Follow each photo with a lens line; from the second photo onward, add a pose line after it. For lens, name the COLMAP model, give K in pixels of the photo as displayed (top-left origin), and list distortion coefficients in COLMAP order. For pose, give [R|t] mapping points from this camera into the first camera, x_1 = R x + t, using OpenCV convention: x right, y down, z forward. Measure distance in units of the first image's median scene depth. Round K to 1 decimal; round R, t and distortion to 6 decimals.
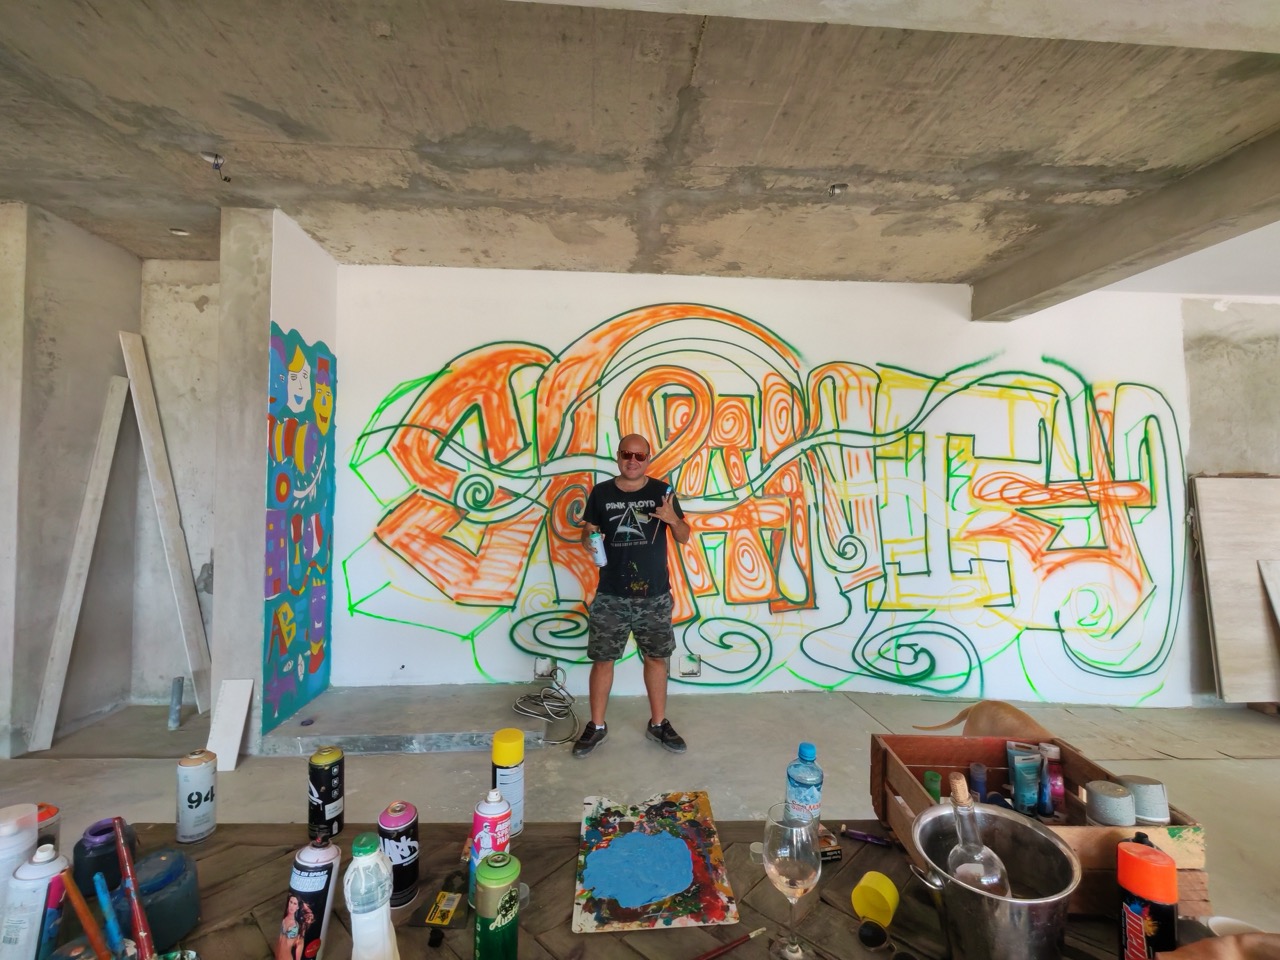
lens RADIAL K [[592.1, 0, 640.0], [0, 592.1, 480.0], [0, 0, 1]] dist [0.002297, -0.000188]
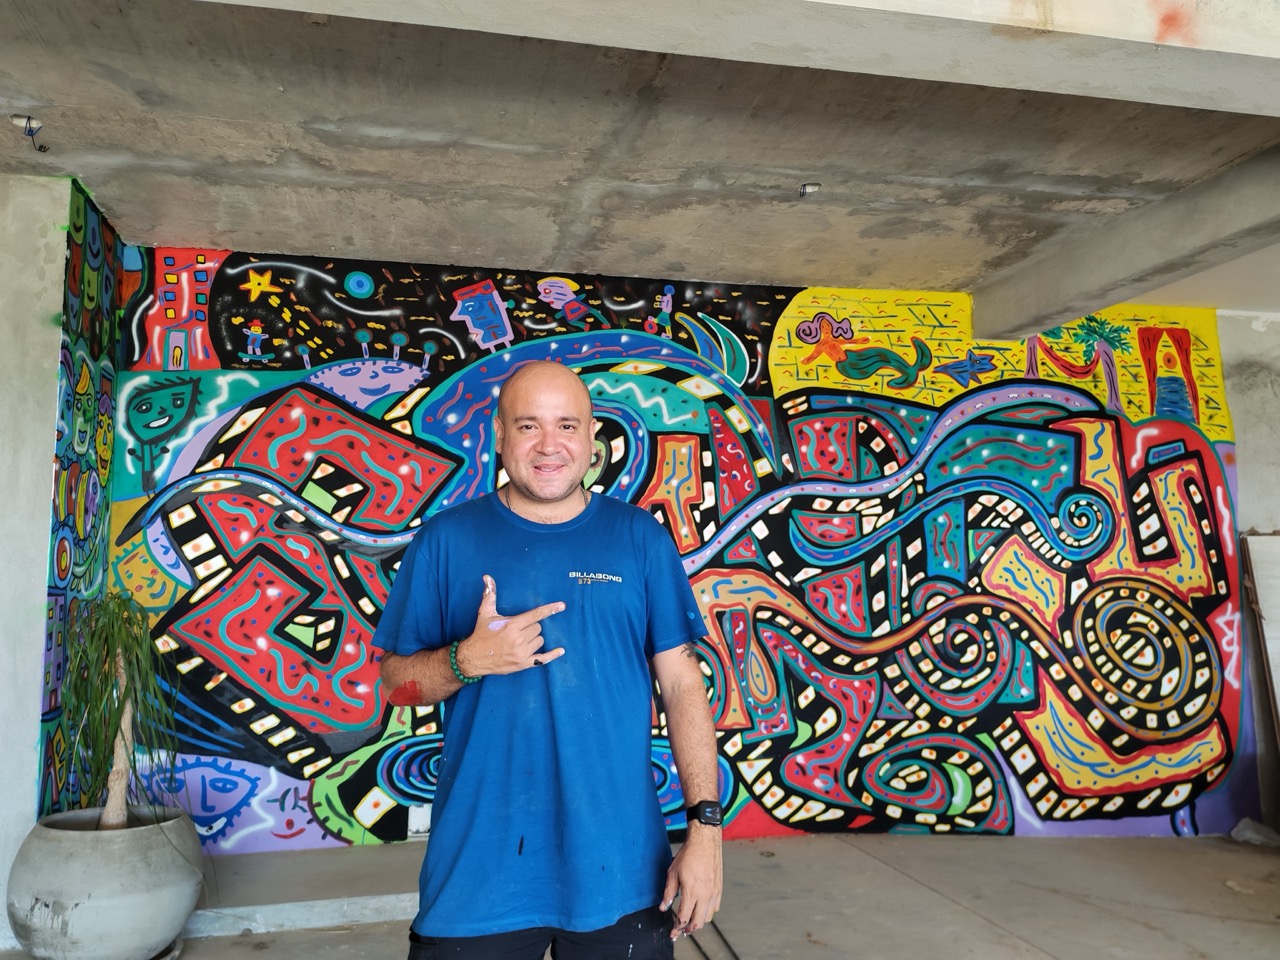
lens RADIAL K [[986.9, 0, 619.4], [0, 986.9, 481.8], [0, 0, 1]] dist [0.100142, -0.143206]
pose [[0.989143, -0.004560, 0.146886, -0.139179], [0.018464, 0.995455, -0.093430, 0.049179], [-0.145792, 0.095127, 0.984731, -0.307009]]
